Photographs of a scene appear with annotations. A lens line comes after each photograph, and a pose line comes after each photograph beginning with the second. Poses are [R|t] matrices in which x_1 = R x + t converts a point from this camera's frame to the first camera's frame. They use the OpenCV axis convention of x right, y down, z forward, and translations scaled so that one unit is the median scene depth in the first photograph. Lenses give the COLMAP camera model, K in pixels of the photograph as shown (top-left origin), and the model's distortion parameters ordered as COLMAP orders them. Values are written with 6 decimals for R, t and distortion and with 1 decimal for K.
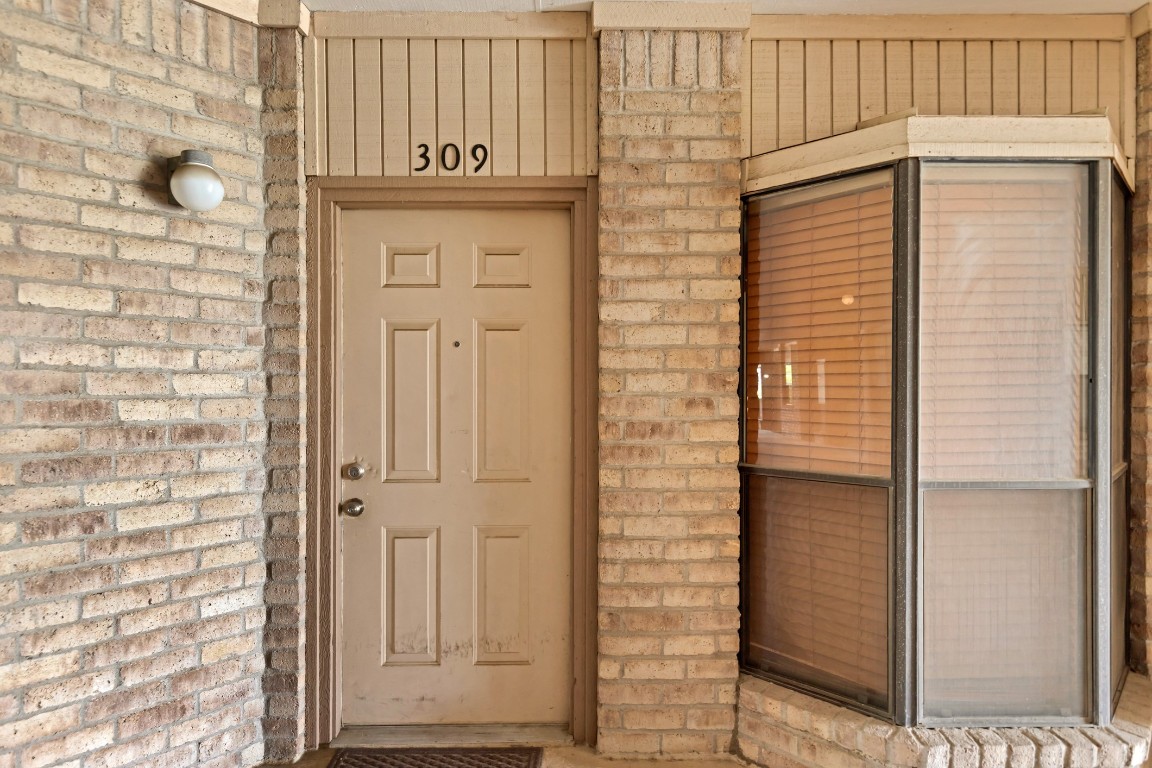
lens RADIAL K [[681.6, 0, 576.0], [0, 681.6, 384.0], [0, 0, 1]] dist [0.009802, -0.000598]
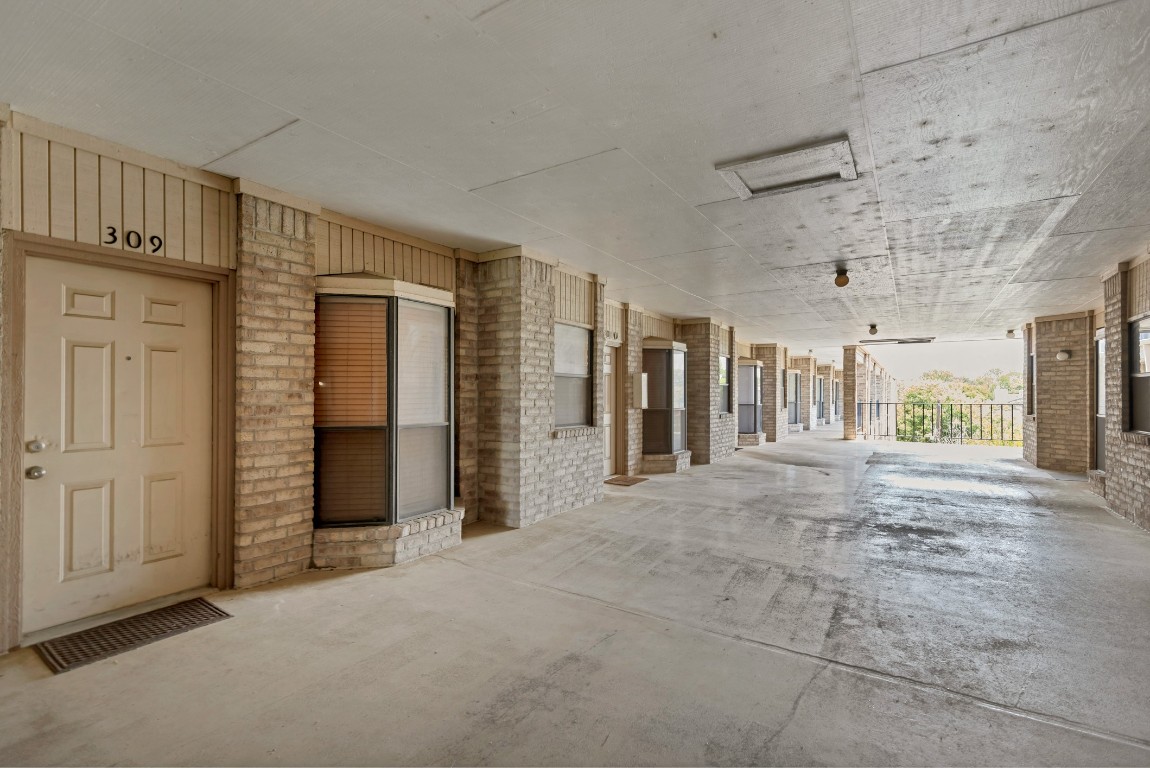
lens RADIAL K [[529.3, 0, 568.1], [0, 529.3, 398.4], [0, 0, 1]] dist [0.009756, -0.000206]
pose [[0.565753, -0.005466, 0.824557, -0.639472], [0.003748, 0.999985, 0.004058, 0.032566], [-0.824566, 0.000795, 0.565765, -0.526224]]
